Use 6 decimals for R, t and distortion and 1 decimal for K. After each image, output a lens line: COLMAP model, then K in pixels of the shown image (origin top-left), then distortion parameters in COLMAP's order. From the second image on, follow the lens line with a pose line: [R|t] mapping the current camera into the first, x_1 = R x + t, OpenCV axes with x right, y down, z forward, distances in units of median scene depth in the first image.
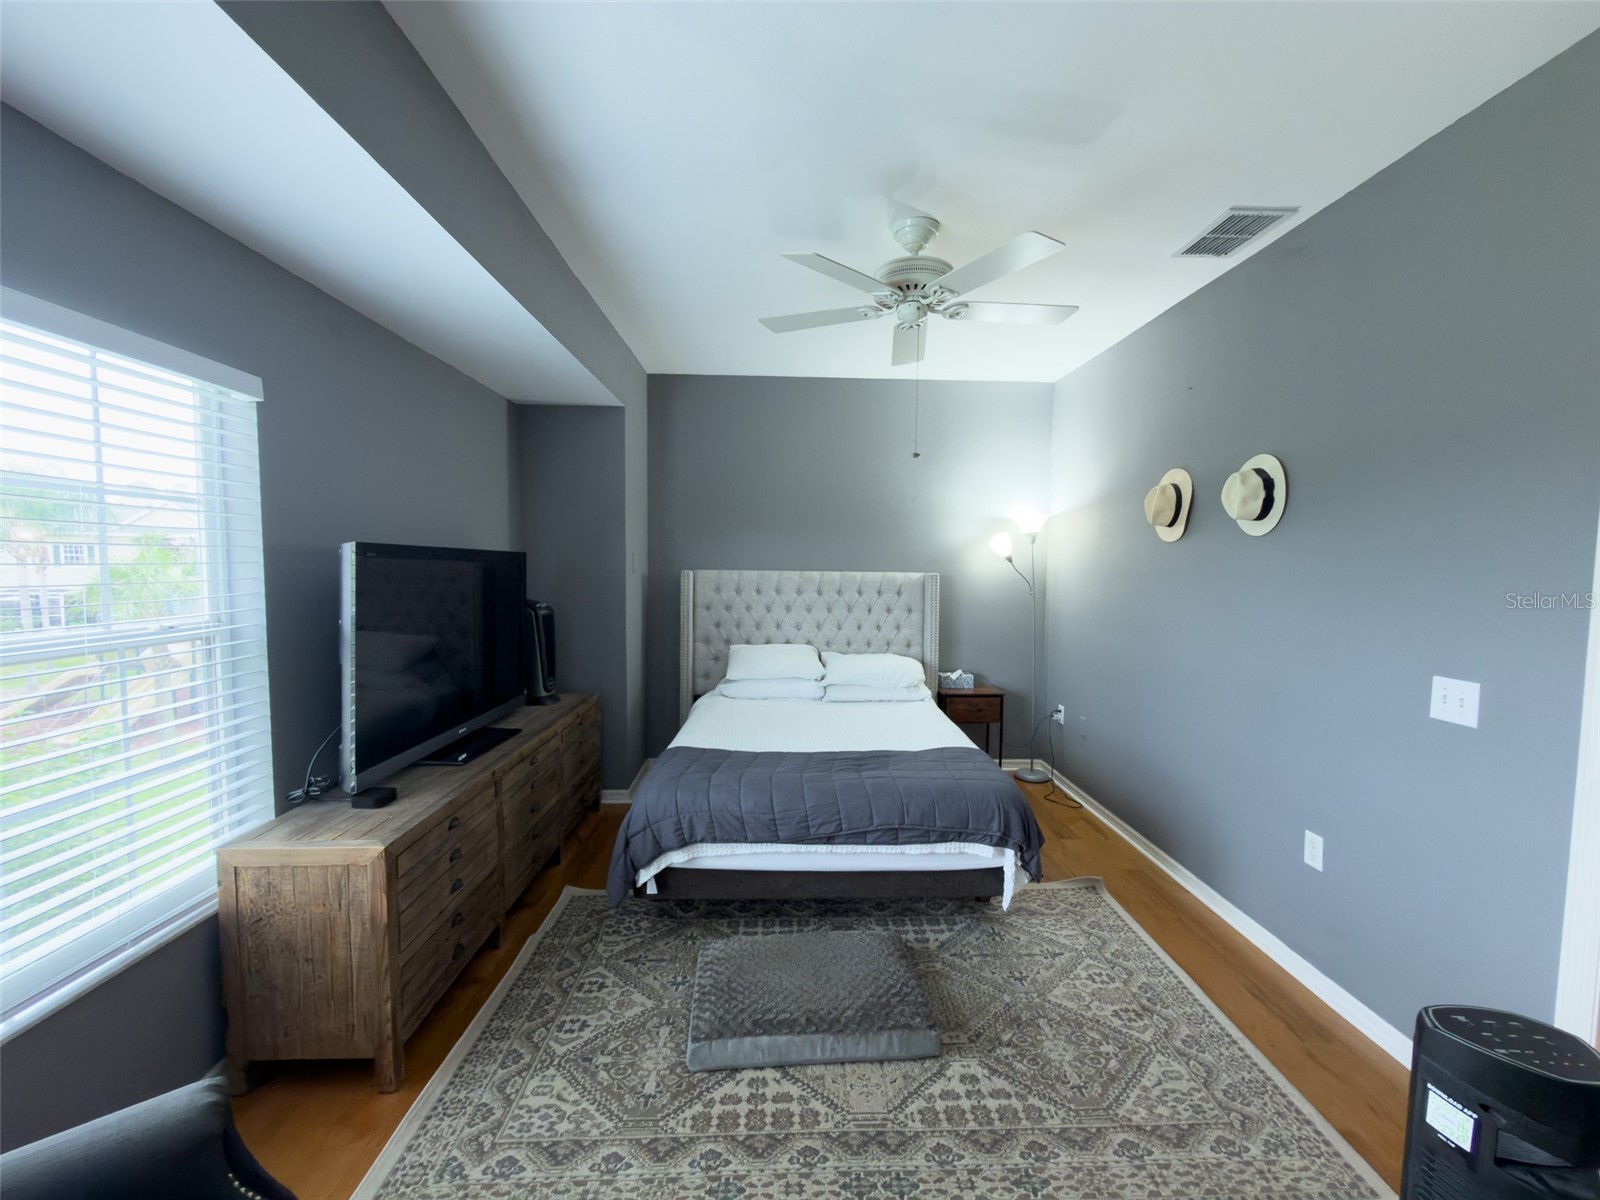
lens RADIAL K [[638.7, 0, 798.1], [0, 638.7, 599.4], [0, 0, 1]] dist [0.002604, -0.000317]
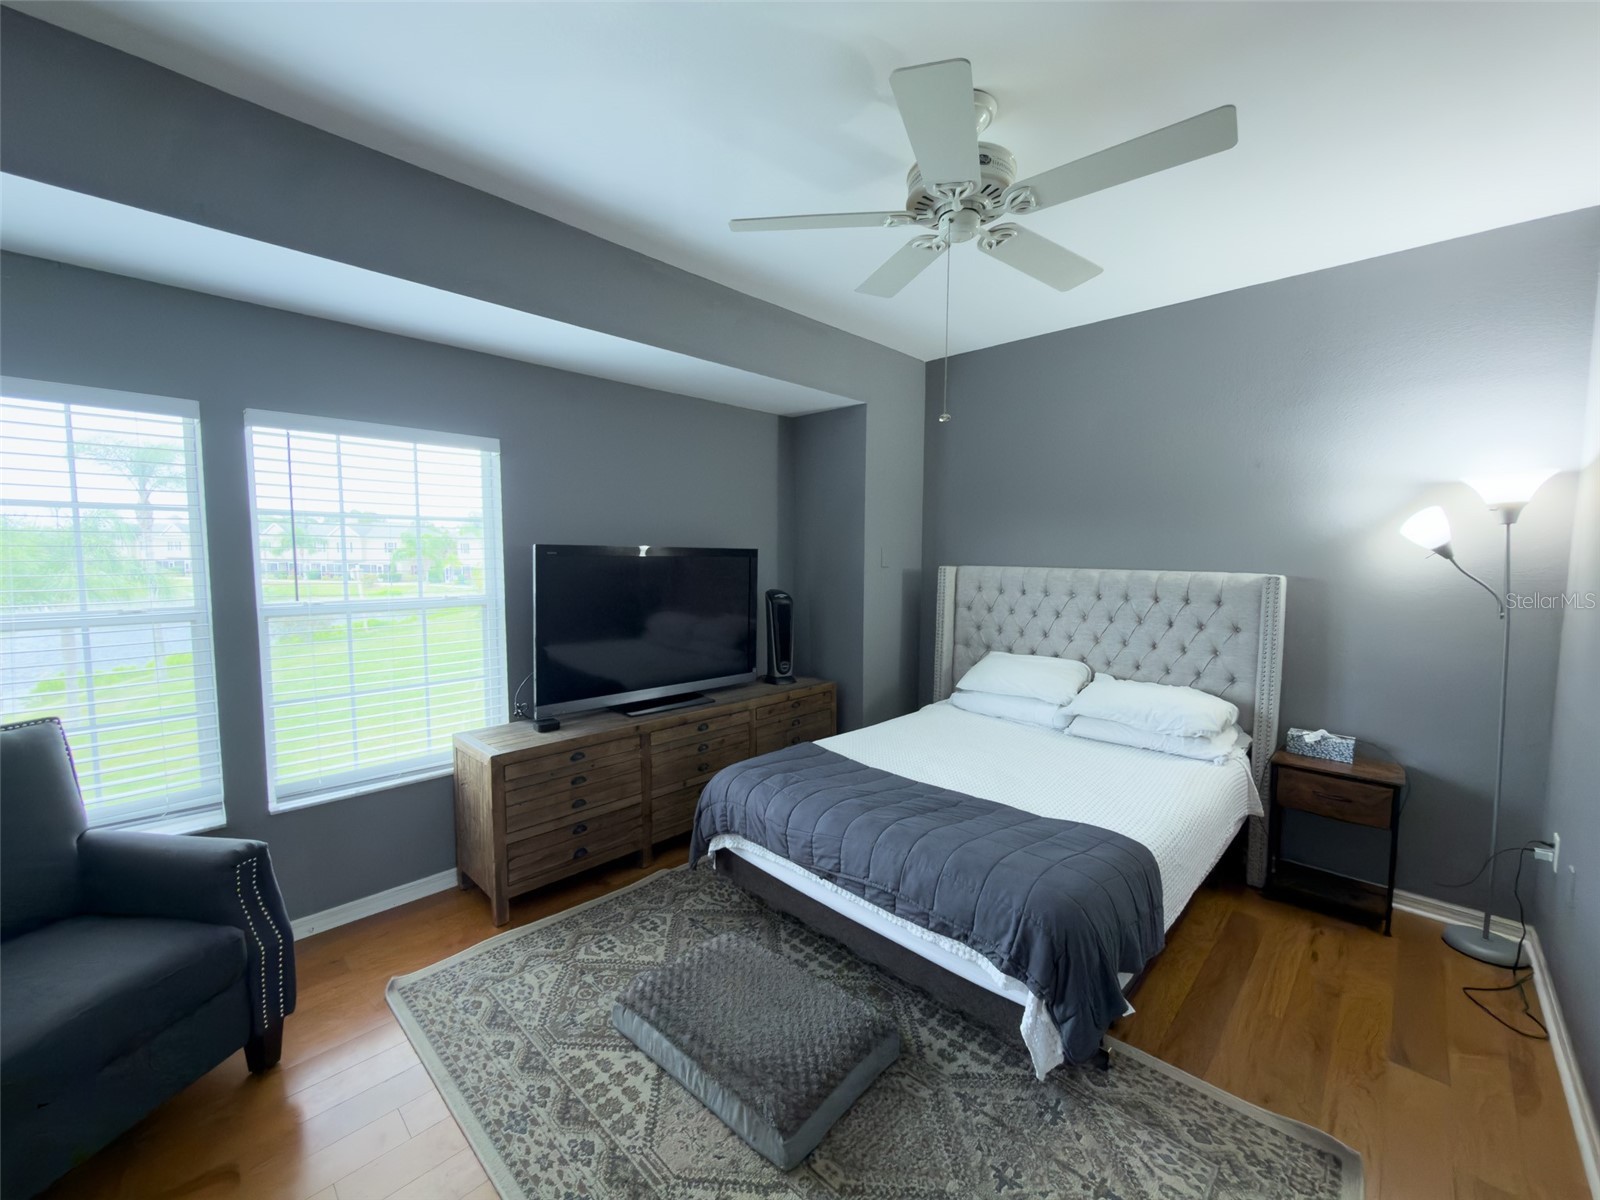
lens RADIAL K [[638.7, 0, 798.1], [0, 638.7, 599.4], [0, 0, 1]] dist [0.002604, -0.000317]
pose [[0.697640, 0.048863, -0.714781, 0.617646], [-0.041859, 0.998747, 0.027421, -0.024564], [0.715225, 0.010790, 0.698811, 0.351523]]
